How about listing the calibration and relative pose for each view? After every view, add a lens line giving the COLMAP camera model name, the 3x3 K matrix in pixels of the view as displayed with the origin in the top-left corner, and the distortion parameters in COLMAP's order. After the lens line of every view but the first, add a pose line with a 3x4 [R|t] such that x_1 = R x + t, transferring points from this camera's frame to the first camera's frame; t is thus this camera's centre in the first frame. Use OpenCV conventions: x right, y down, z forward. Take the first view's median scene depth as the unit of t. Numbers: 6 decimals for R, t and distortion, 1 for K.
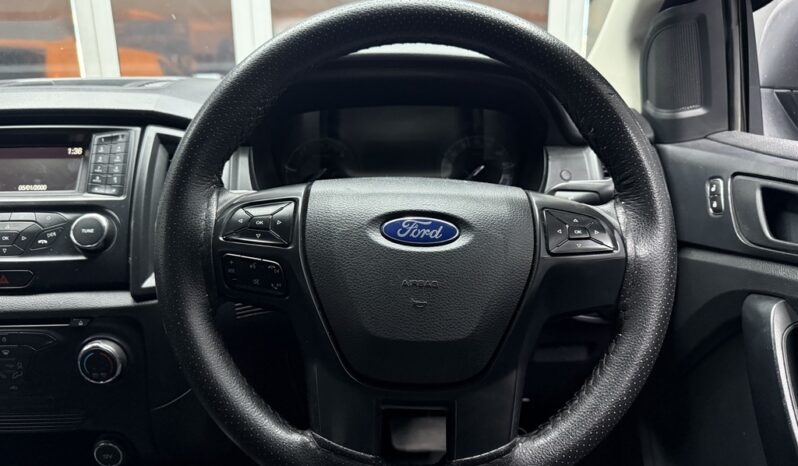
lens RADIAL K [[584.7, 0, 397.6], [0, 584.7, 229.5], [0, 0, 1]] dist [0.040397, -0.035754]
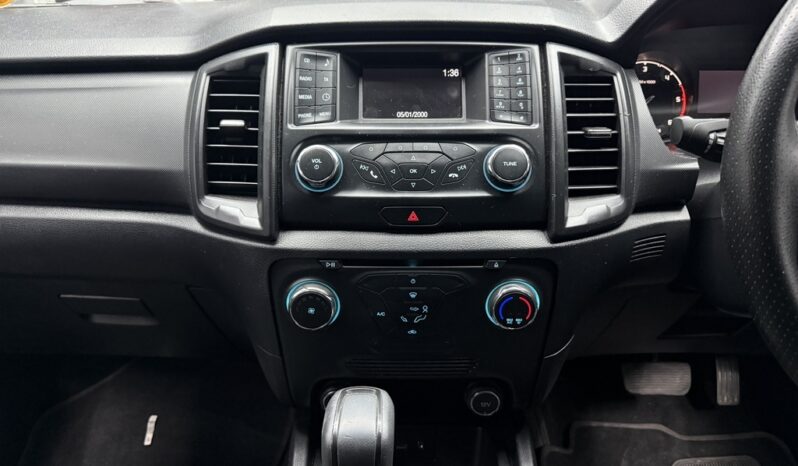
lens RADIAL K [[584.7, 0, 399.0], [0, 584.7, 238.2], [0, 0, 1]] dist [0.040397, -0.035754]
pose [[0.999703, 0.014201, -0.019783, -0.652429], [-0.011657, 0.992305, 0.123271, 0.006587], [0.021382, -0.123004, 0.992176, 0.098084]]
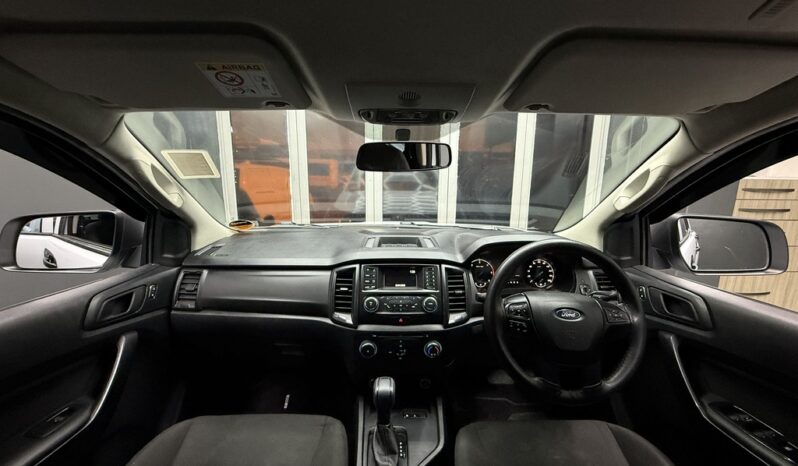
lens RADIAL K [[320.4, 0, 397.0], [0, 320.4, 229.2], [0, 0, 1]] dist [-0.001302, 0.001137]
pose [[0.999880, 0.014978, -0.003935, -0.667416], [-0.015271, 0.995850, -0.089717, -0.213248], [0.002575, 0.089766, 0.995960, -0.594429]]
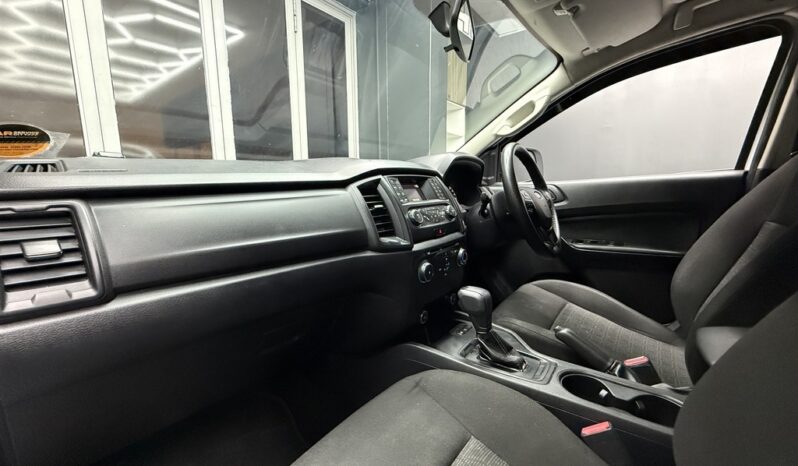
lens RADIAL K [[320.4, 0, 395.9], [0, 320.4, 231.4], [0, 0, 1]] dist [-0.001302, 0.001137]
pose [[0.634149, -0.117002, 0.764308, -1.810571], [0.206328, 0.978248, -0.021439, 0.072921], [-0.745174, 0.171294, 0.644495, 0.237834]]
